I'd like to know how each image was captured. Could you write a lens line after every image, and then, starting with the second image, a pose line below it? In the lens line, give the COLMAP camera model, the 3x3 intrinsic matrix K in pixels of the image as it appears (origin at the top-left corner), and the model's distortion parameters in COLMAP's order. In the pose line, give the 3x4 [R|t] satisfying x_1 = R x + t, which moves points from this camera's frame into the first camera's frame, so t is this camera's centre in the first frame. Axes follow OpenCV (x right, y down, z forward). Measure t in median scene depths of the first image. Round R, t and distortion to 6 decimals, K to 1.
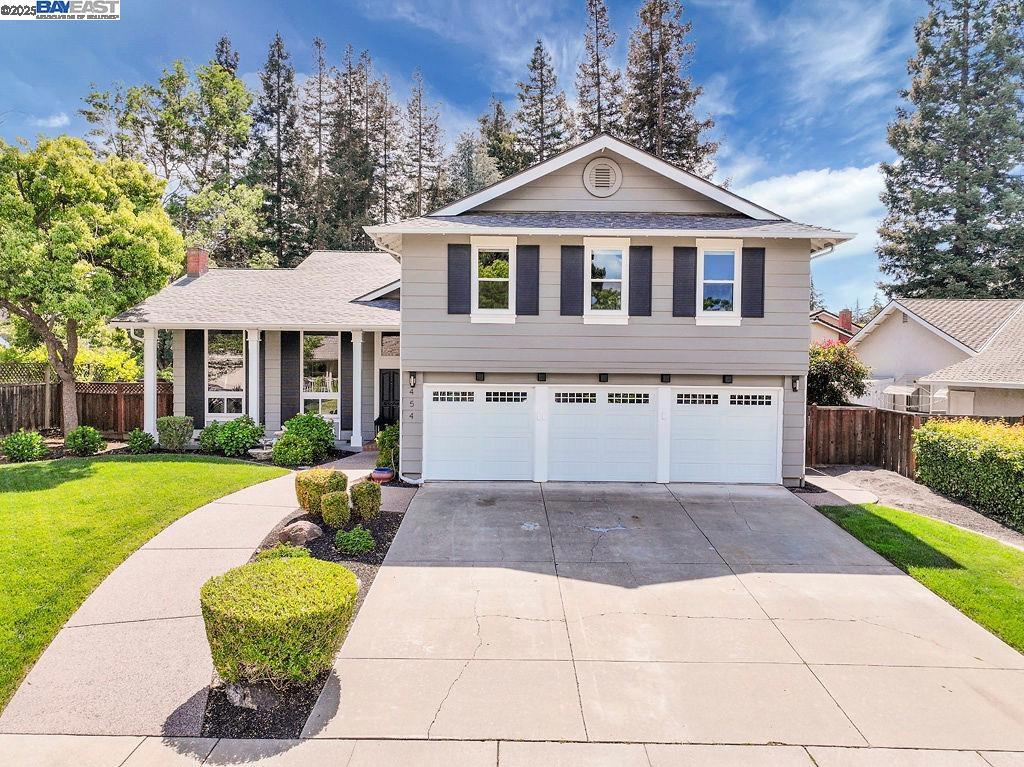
lens RADIAL K [[721.7, 0, 510.5], [0, 721.7, 381.1], [0, 0, 1]] dist [0.005758, 0.012613]
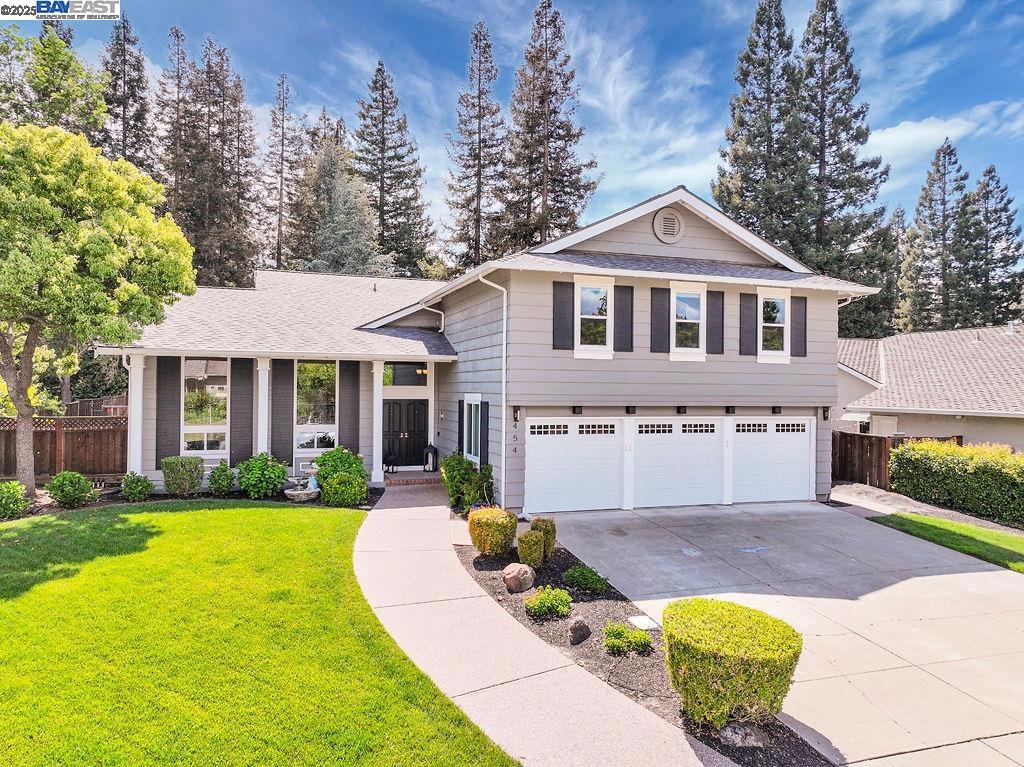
lens RADIAL K [[721.7, 0, 513.1], [0, 721.7, 383.9], [0, 0, 1]] dist [0.005758, 0.012613]
pose [[0.946287, 0.001456, 0.323325, -0.459207], [0.006044, 0.999735, -0.022192, -0.021190], [-0.323272, 0.022955, 0.946028, 0.051918]]
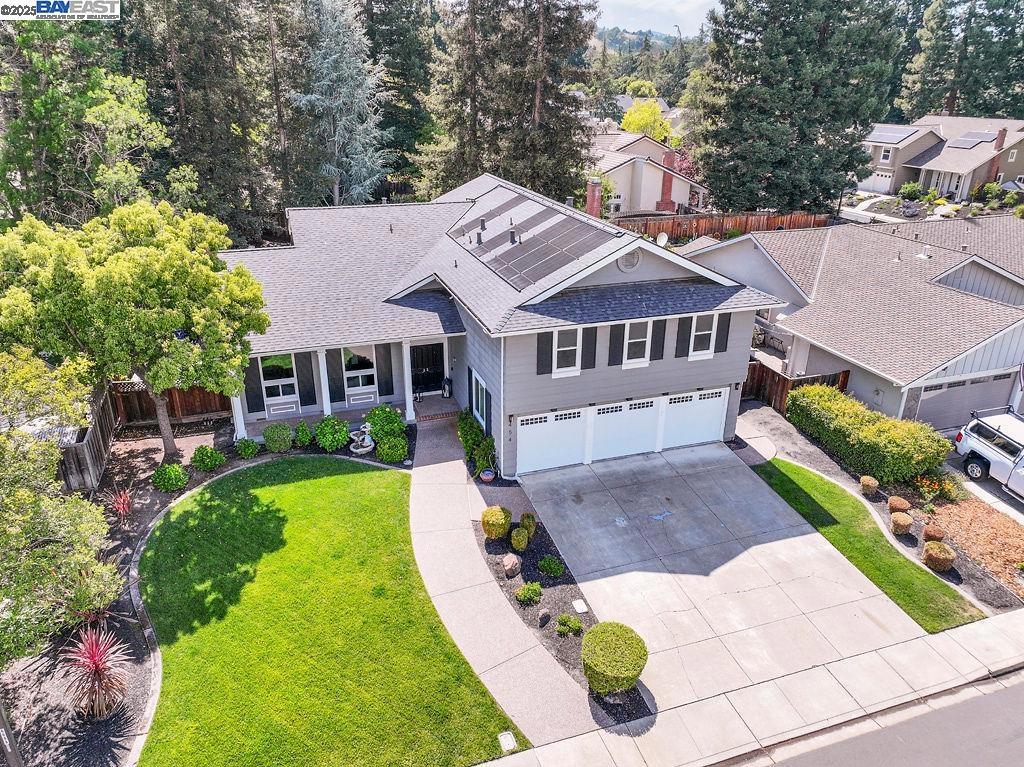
lens RADIAL K [[721.7, 0, 508.9], [0, 721.7, 385.9], [0, 0, 1]] dist [0.005758, 0.012613]
pose [[0.946650, -0.134381, 0.292910, -0.548088], [0.012078, 0.923067, 0.384449, -0.608968], [-0.322038, -0.360401, 0.875444, -0.237084]]
